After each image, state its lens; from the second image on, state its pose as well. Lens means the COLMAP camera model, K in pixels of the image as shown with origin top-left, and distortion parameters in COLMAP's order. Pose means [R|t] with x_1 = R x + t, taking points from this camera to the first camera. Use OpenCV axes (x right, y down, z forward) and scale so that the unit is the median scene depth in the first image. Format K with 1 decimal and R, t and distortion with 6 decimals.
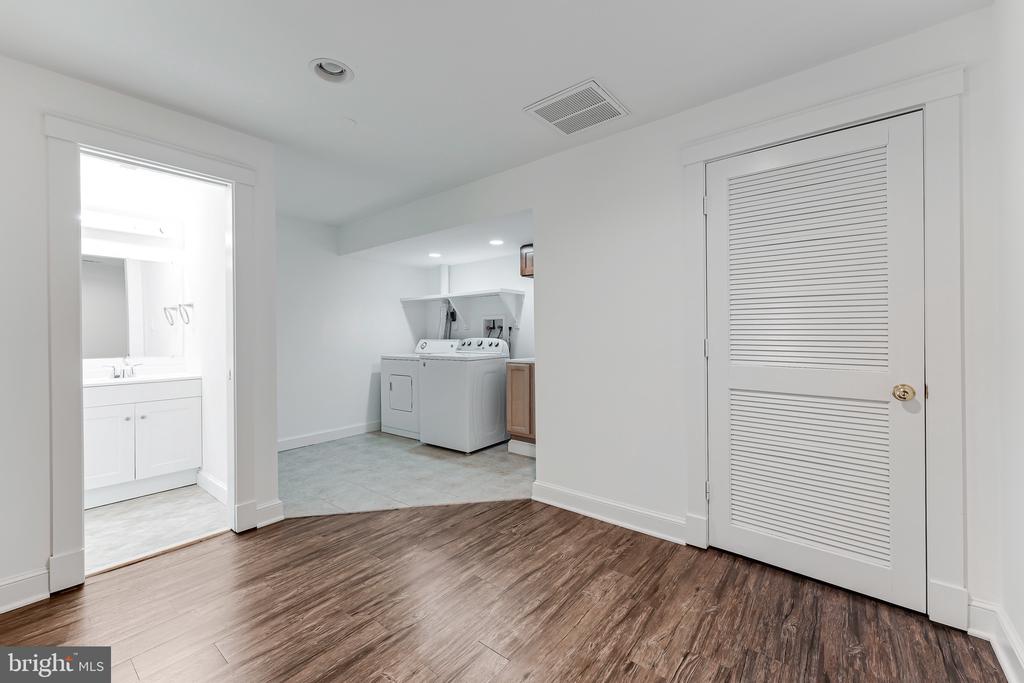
lens RADIAL K [[414.9, 0, 514.6], [0, 414.9, 334.3], [0, 0, 1]] dist [0.000512, 0.000541]
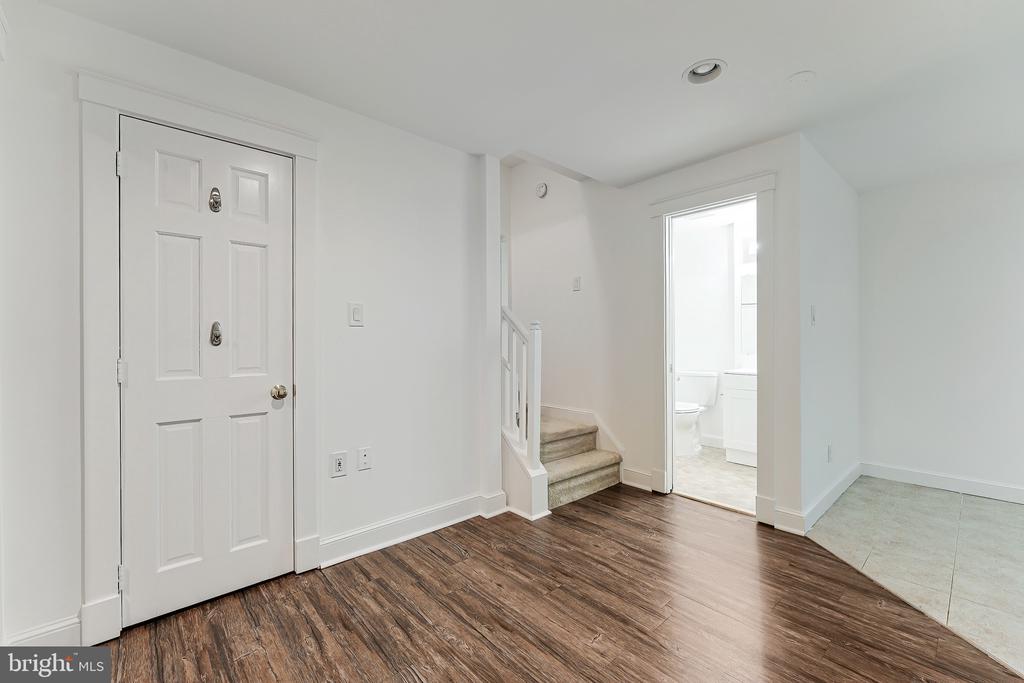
lens RADIAL K [[414.9, 0, 511.1], [0, 414.9, 339.1], [0, 0, 1]] dist [0.000512, 0.000541]
pose [[-0.155735, 0.008748, -0.987760, 0.501080], [0.004471, 0.999957, 0.008151, -0.002197], [0.987789, -0.003147, -0.155767, 0.558954]]
